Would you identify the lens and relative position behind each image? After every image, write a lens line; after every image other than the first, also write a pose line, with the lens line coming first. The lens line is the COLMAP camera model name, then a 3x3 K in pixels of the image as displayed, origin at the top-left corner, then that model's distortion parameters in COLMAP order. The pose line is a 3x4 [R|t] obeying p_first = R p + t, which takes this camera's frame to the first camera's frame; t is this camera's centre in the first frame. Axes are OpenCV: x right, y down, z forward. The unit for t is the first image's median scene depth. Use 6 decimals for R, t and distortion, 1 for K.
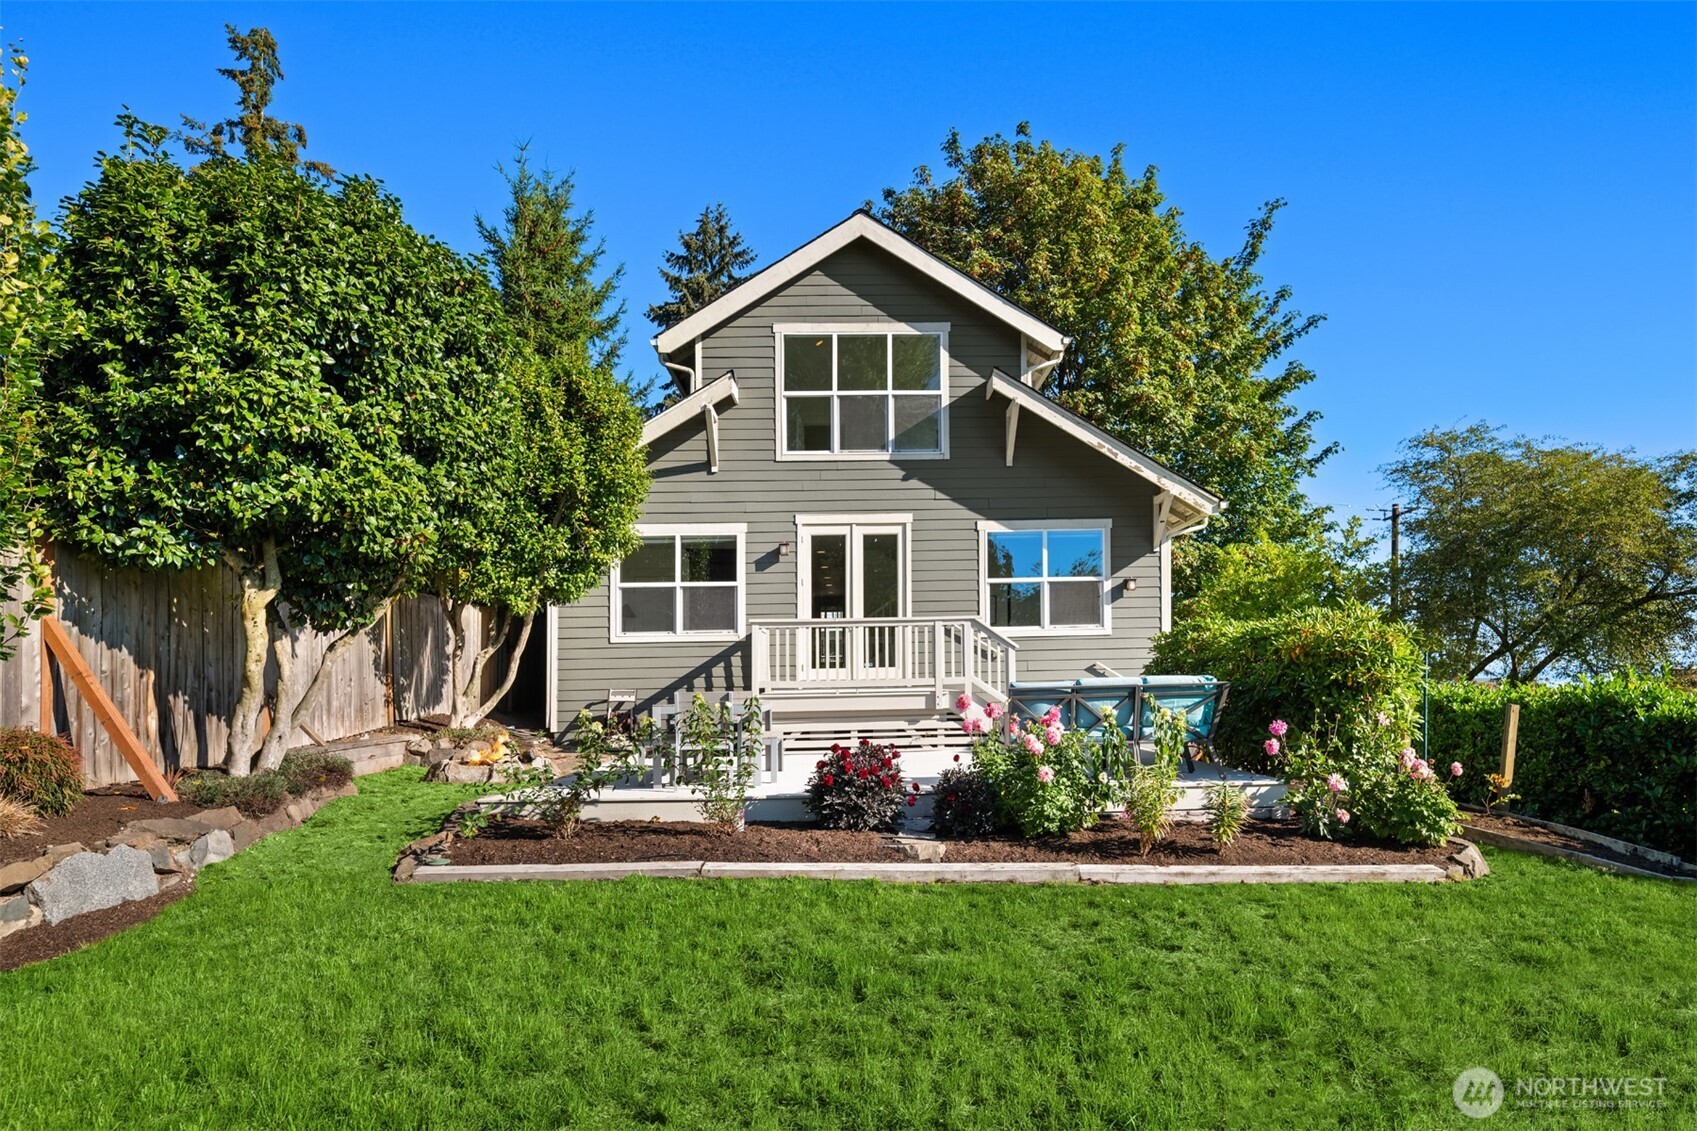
lens RADIAL K [[942.6, 0, 848.3], [0, 942.6, 566.2], [0, 0, 1]] dist [0.001818, -0.002198]
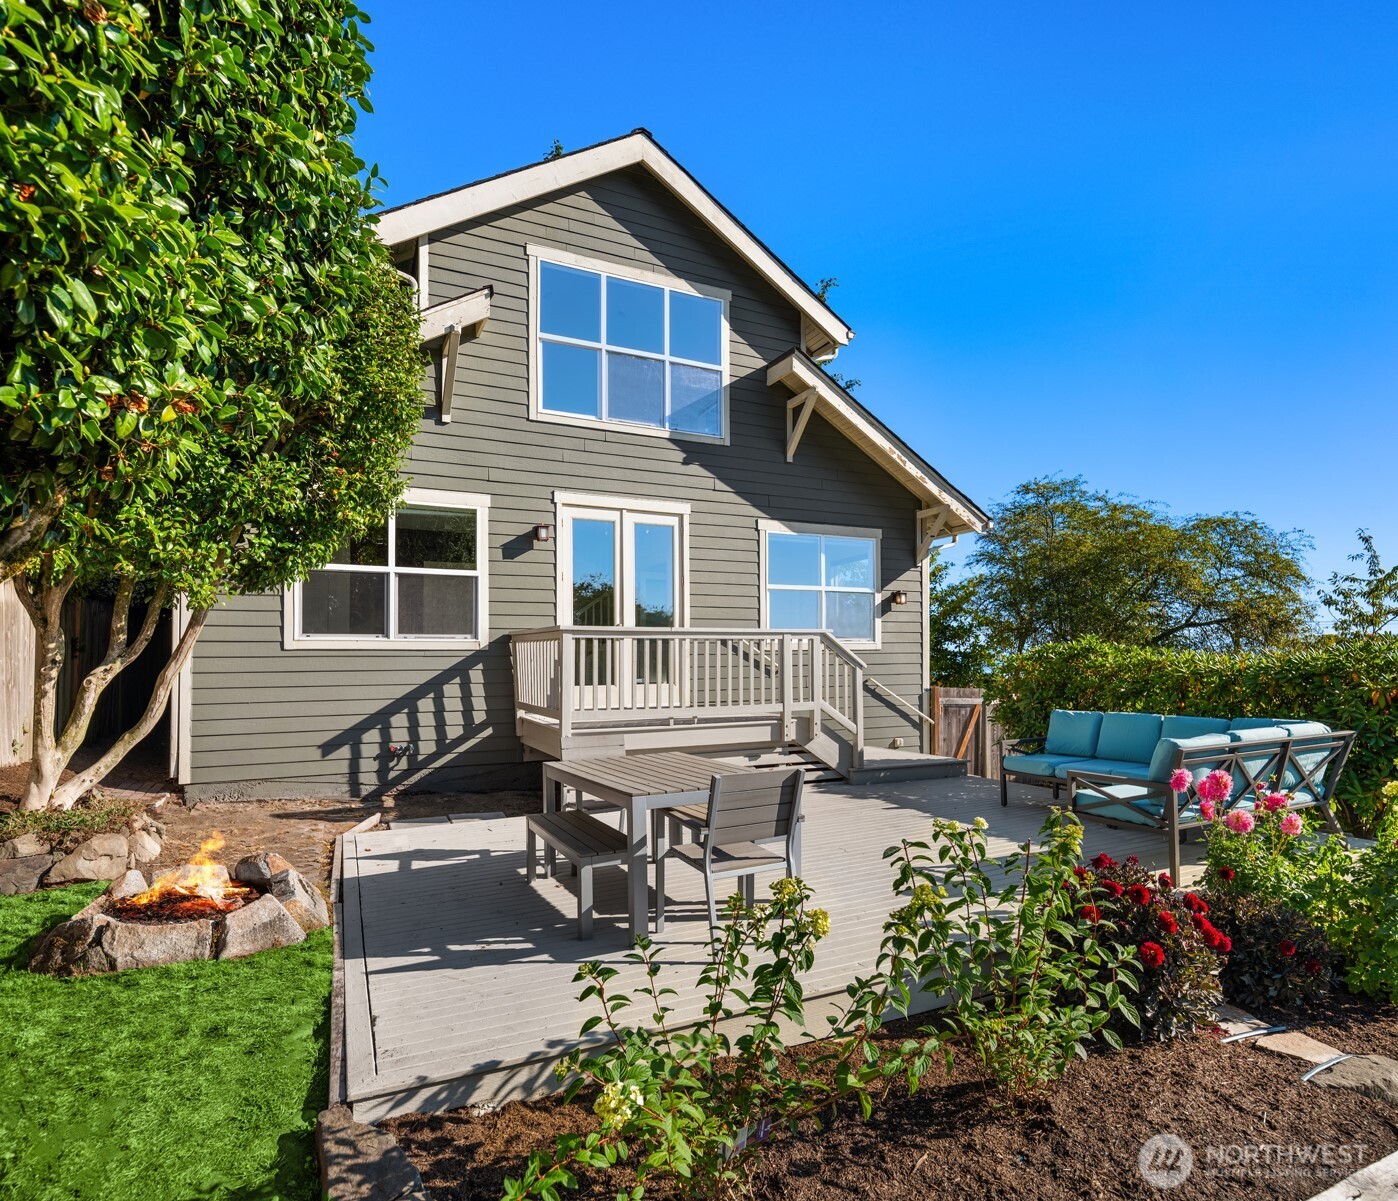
lens RADIAL K [[765.0, 0, 700.1], [0, 765.0, 605.2], [0, 0, 1]] dist [-0.005288, -0.000018]
pose [[0.896076, 0.040630, 0.442038, -0.227849], [-0.059832, 0.997770, 0.029579, 0.014976], [-0.439850, -0.052953, 0.896508, 0.368757]]
